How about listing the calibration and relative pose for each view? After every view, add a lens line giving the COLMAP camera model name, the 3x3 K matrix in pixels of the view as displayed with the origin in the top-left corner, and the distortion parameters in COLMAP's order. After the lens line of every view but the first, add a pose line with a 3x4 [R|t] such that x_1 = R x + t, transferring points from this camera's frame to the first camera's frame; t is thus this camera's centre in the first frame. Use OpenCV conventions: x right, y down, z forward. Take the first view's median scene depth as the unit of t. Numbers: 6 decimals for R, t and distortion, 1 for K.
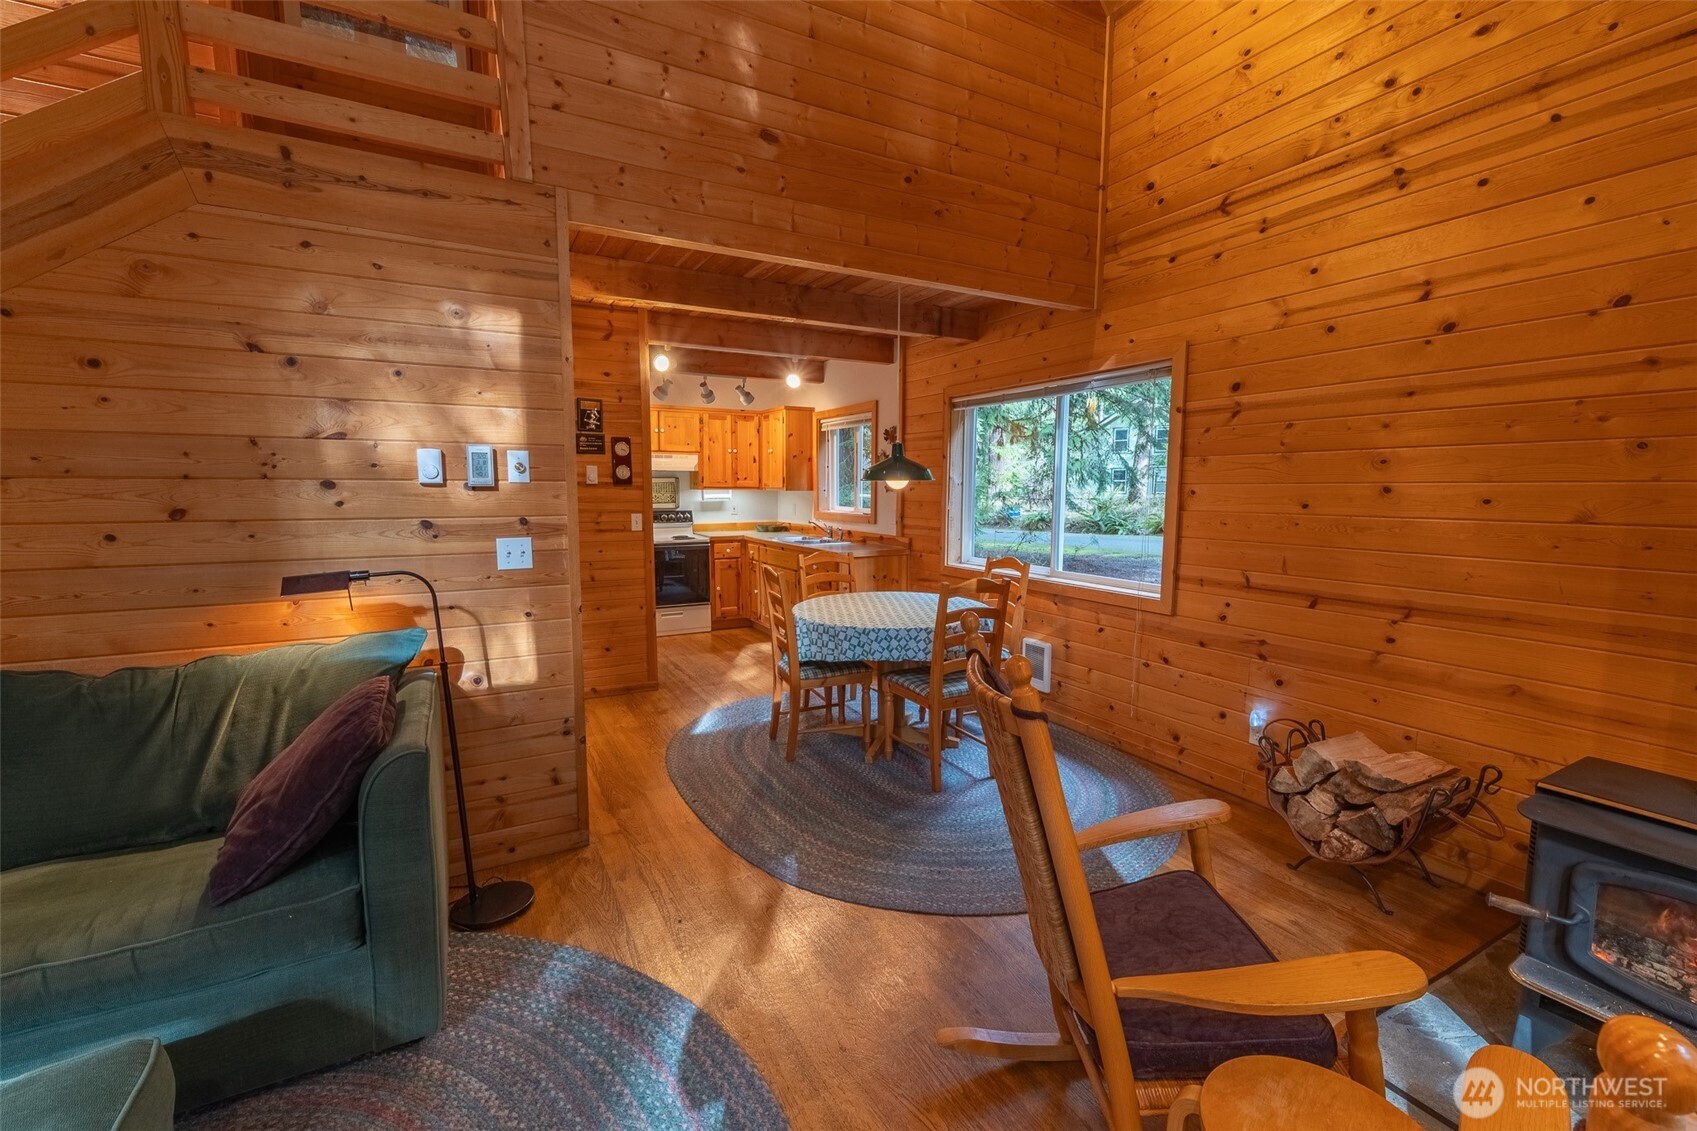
lens RADIAL K [[716.8, 0, 853.7], [0, 716.8, 567.7], [0, 0, 1]] dist [0.008673, -0.001025]
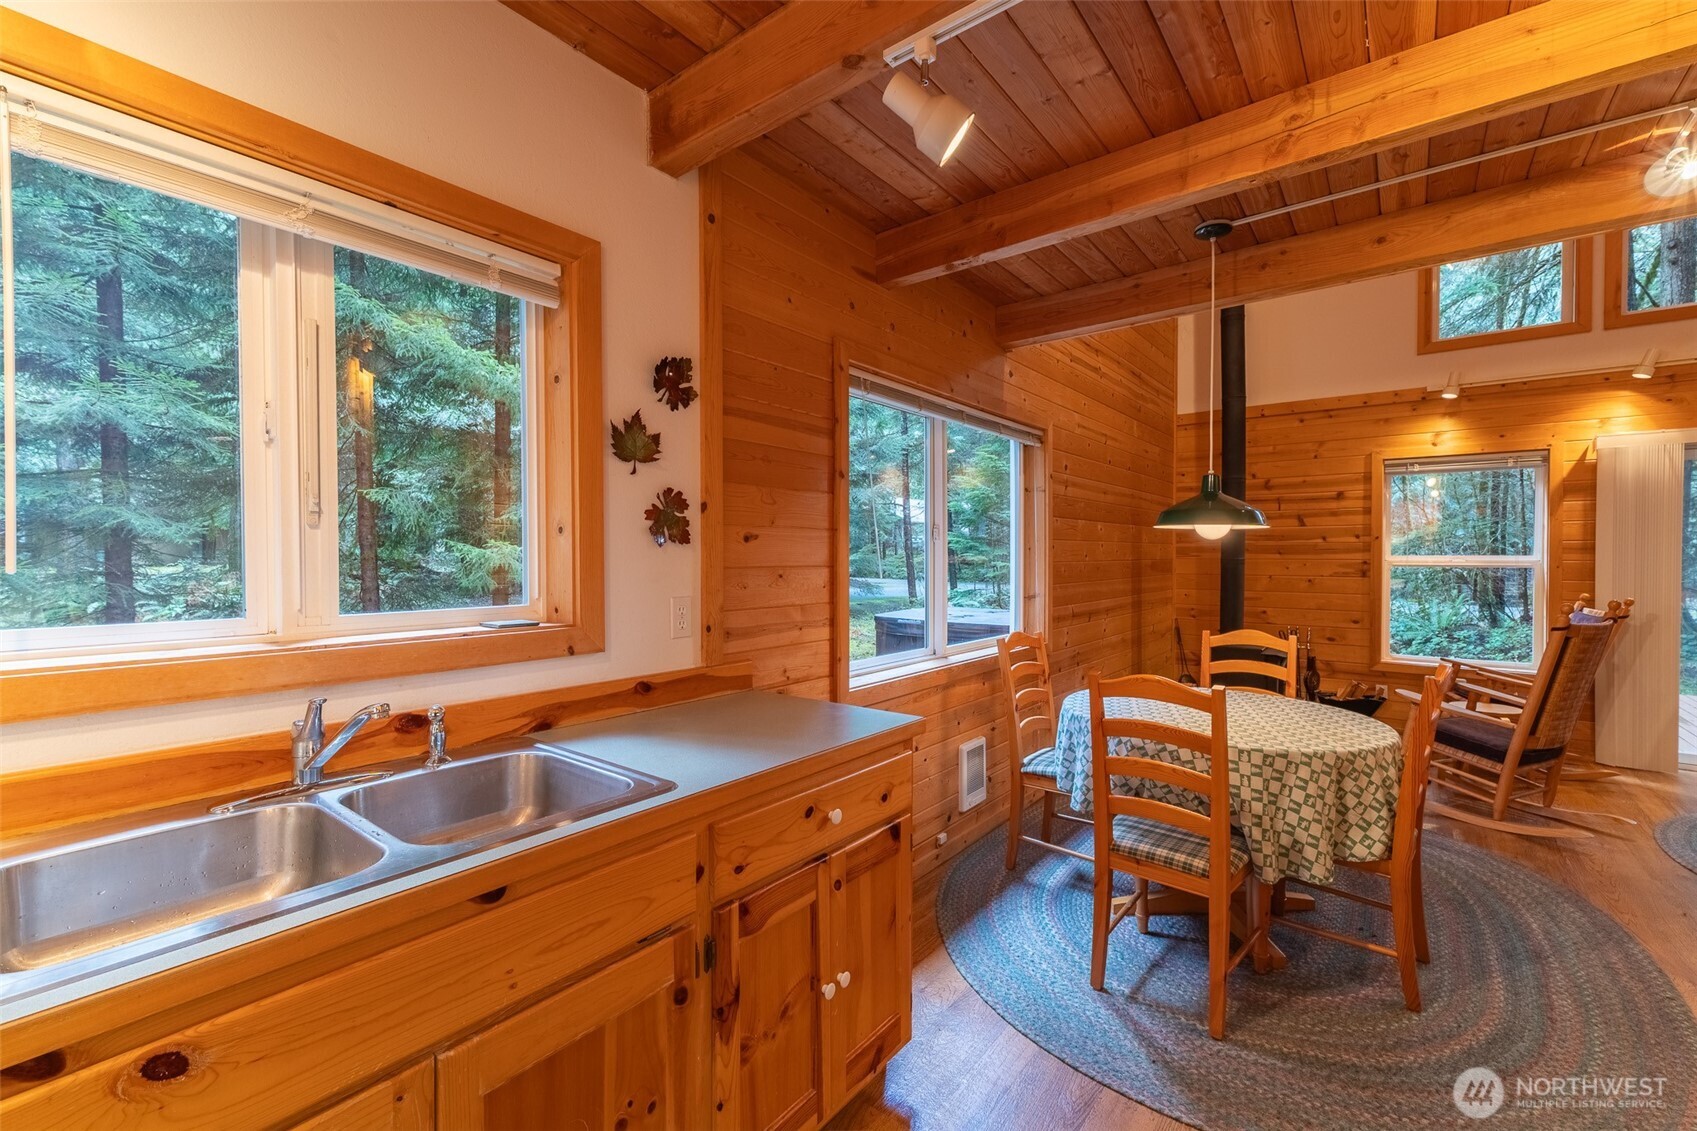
lens RADIAL K [[716.8, 0, 853.6], [0, 716.8, 566.9], [0, 0, 1]] dist [0.008673, -0.001025]
pose [[-0.392473, -0.019292, 0.919561, -0.251025], [0.101935, 0.992709, 0.064332, -0.091739], [-0.914098, 0.118984, -0.387645, 0.894611]]
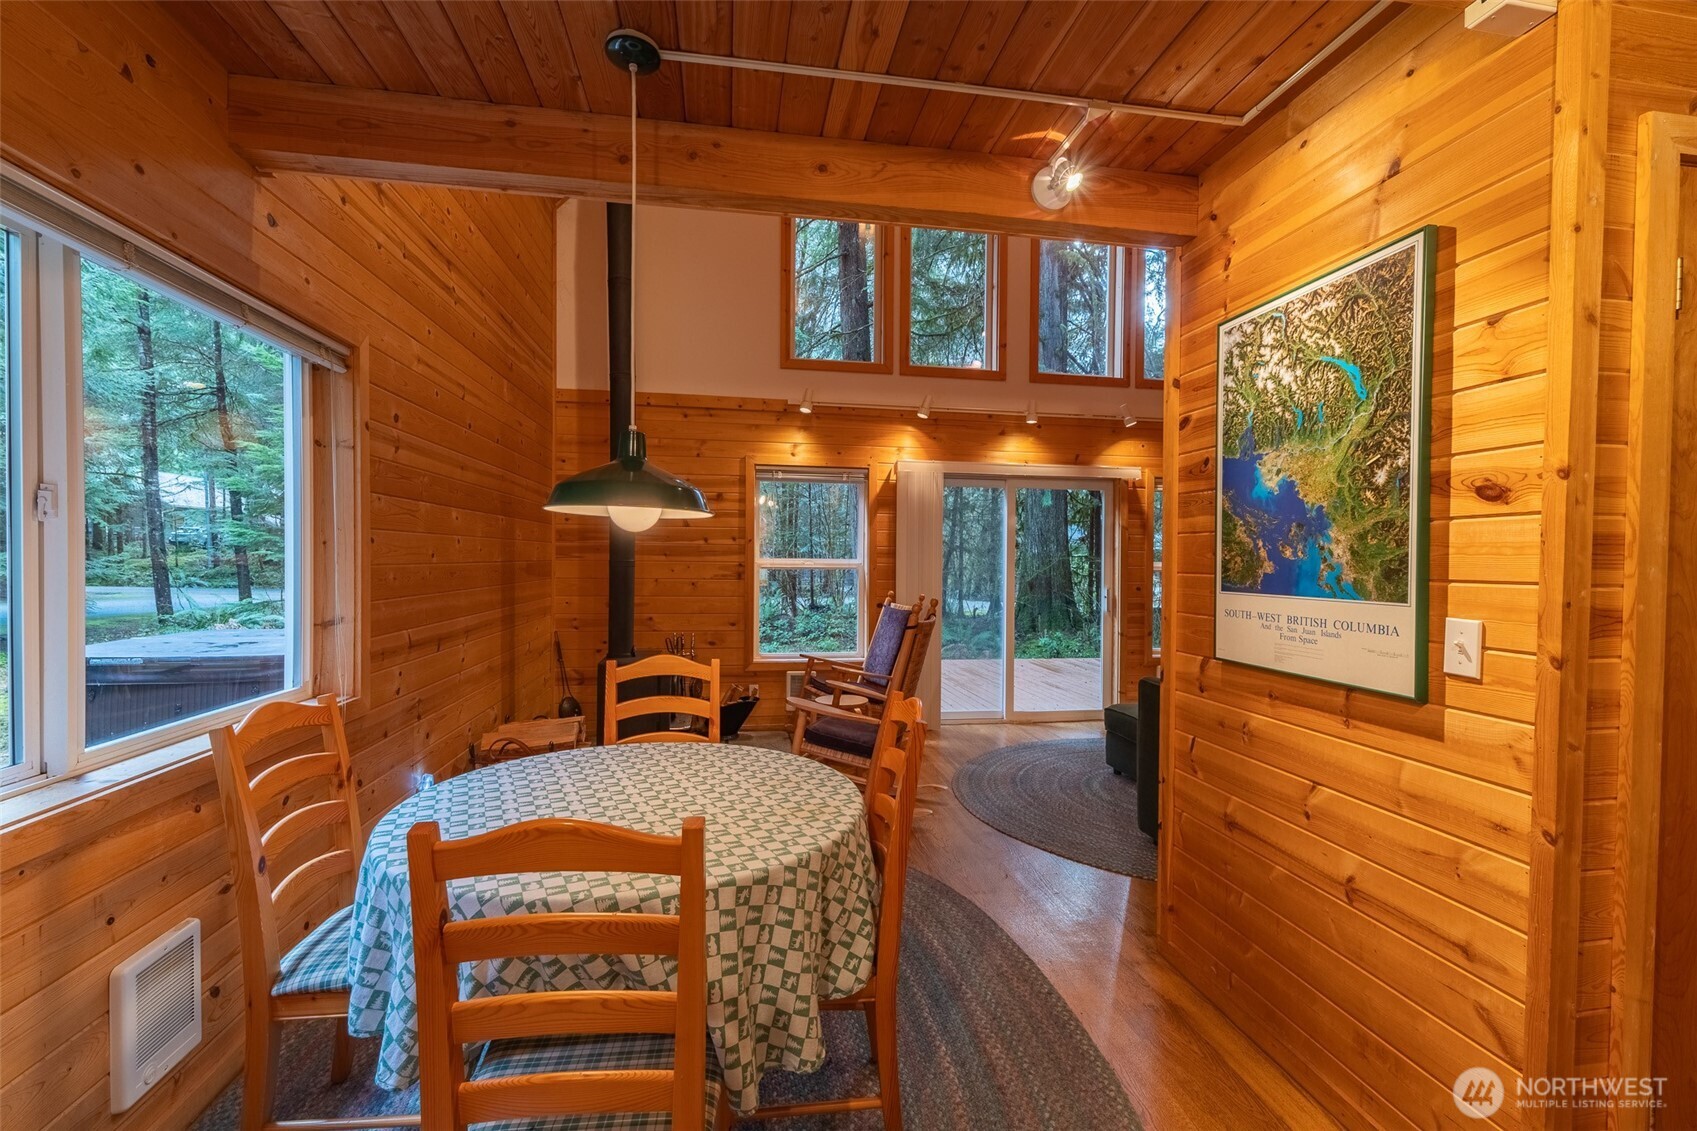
lens RADIAL K [[716.8, 0, 850.8], [0, 716.8, 566.4], [0, 0, 1]] dist [0.008673, -0.001025]
pose [[-0.942261, -0.016401, 0.334479, -0.125848], [0.024632, 0.992700, 0.118068, -0.077525], [-0.333973, 0.119490, -0.934978, 0.776735]]
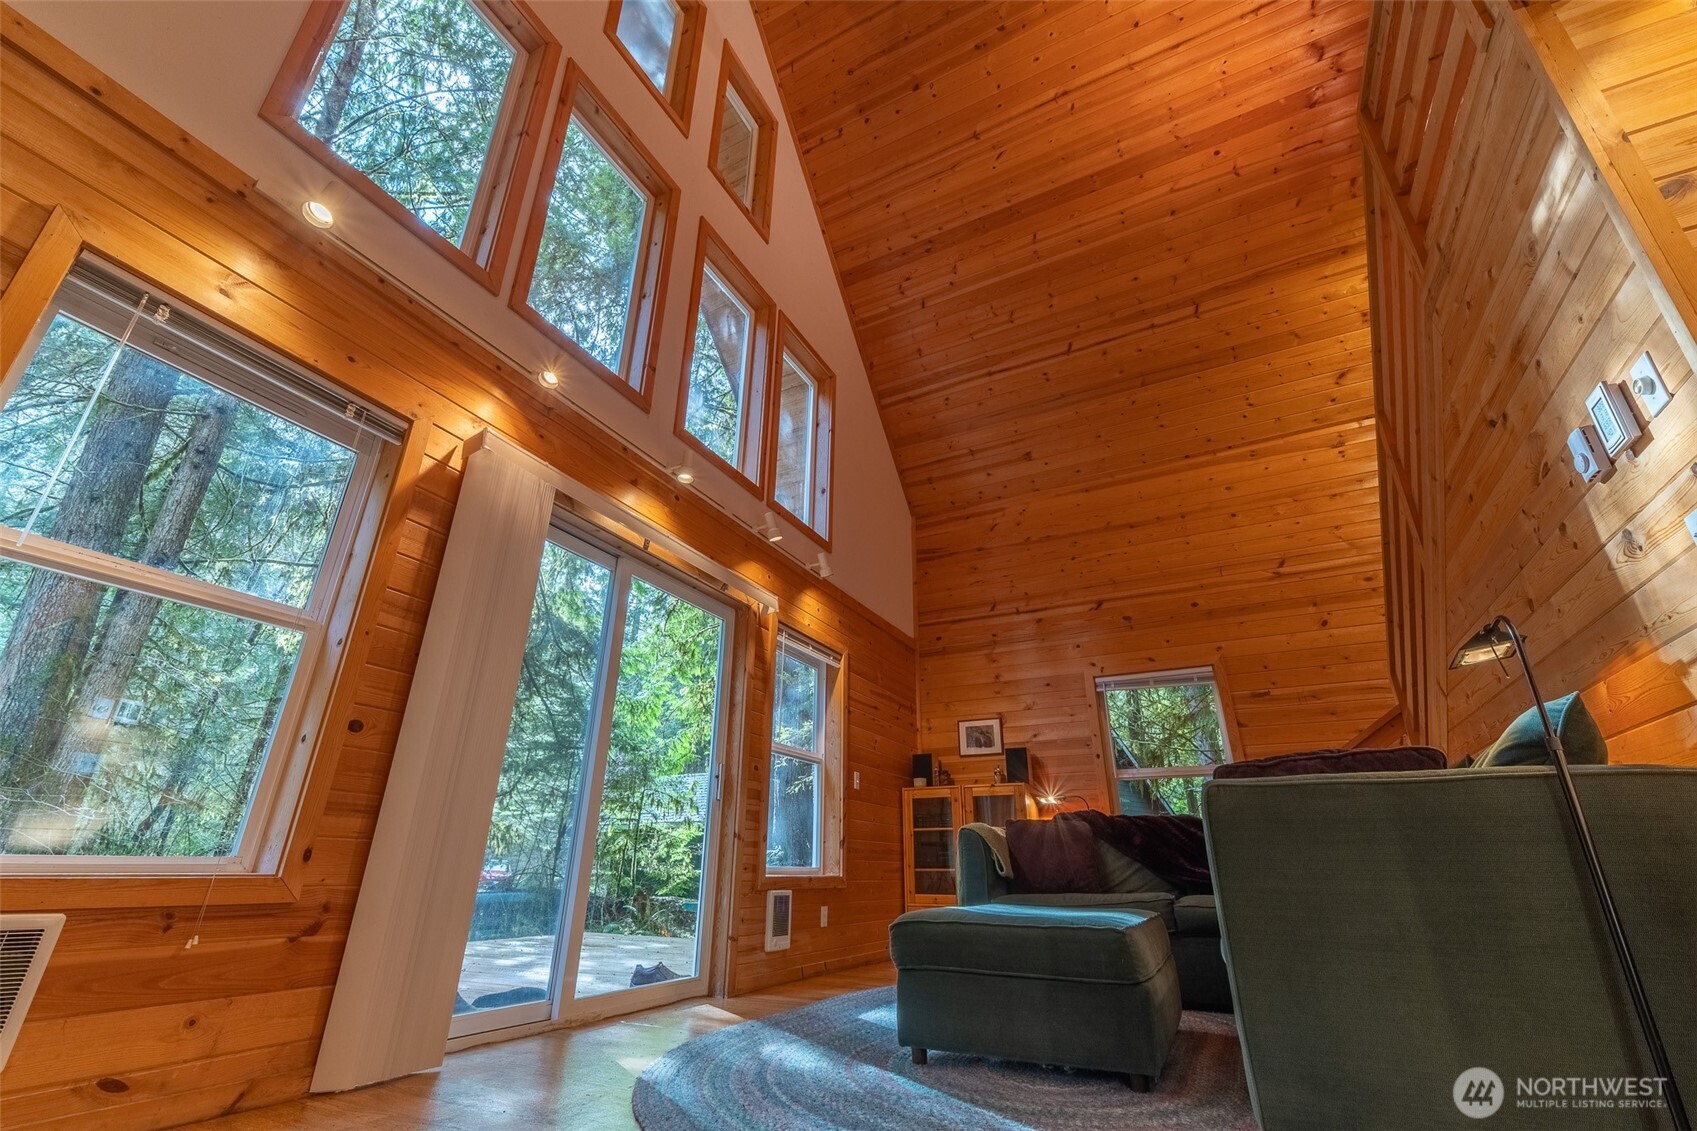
lens RADIAL K [[716.8, 0, 852.2], [0, 716.8, 565.9], [0, 0, 1]] dist [0.008673, -0.001025]
pose [[-0.833351, -0.227522, -0.503746, 0.109468], [-0.073968, 0.949061, -0.306286, 0.078633], [0.547773, -0.217982, -0.807731, 0.409904]]
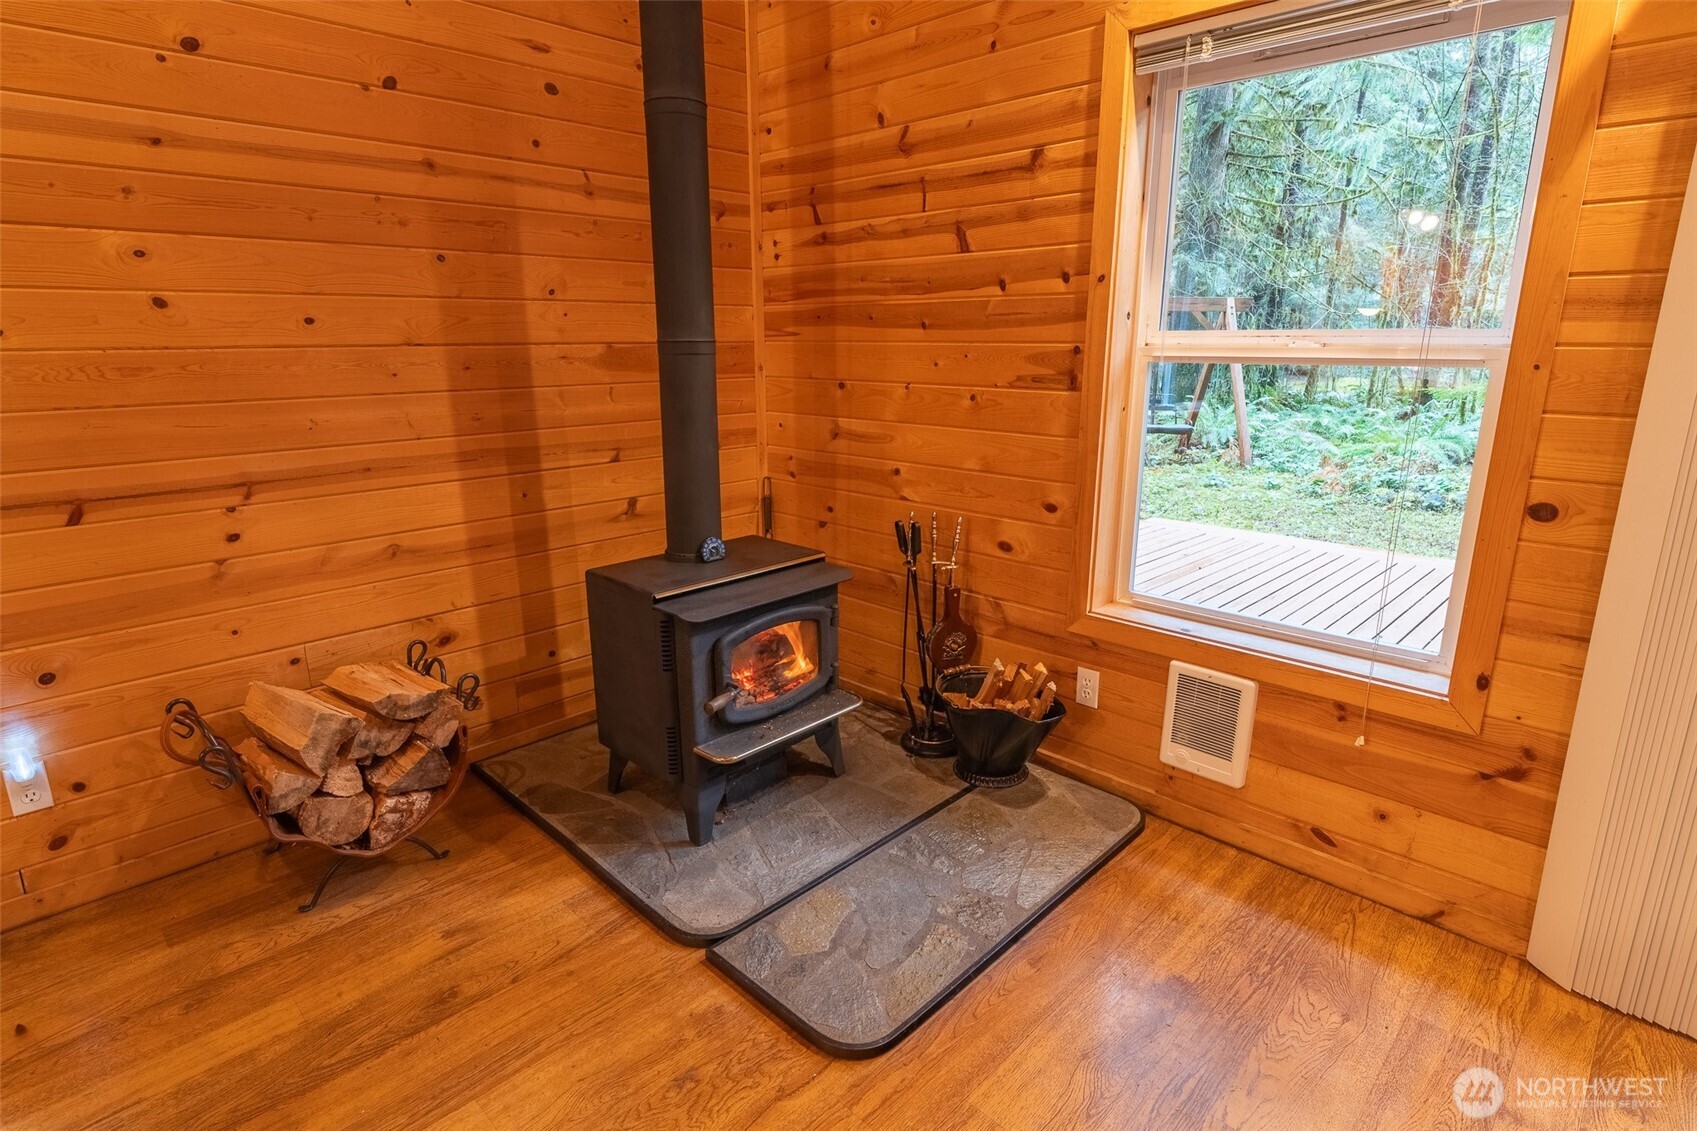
lens RADIAL K [[876.7, 0, 853.3], [0, 876.7, 566.2], [0, 0, 1]] dist [-0.005194, 0.001134]
pose [[-0.283172, -0.246422, 0.926871, -0.069558], [0.109921, 0.951720, 0.286611, -0.017162], [-0.952749, 0.183043, -0.242413, 0.263618]]
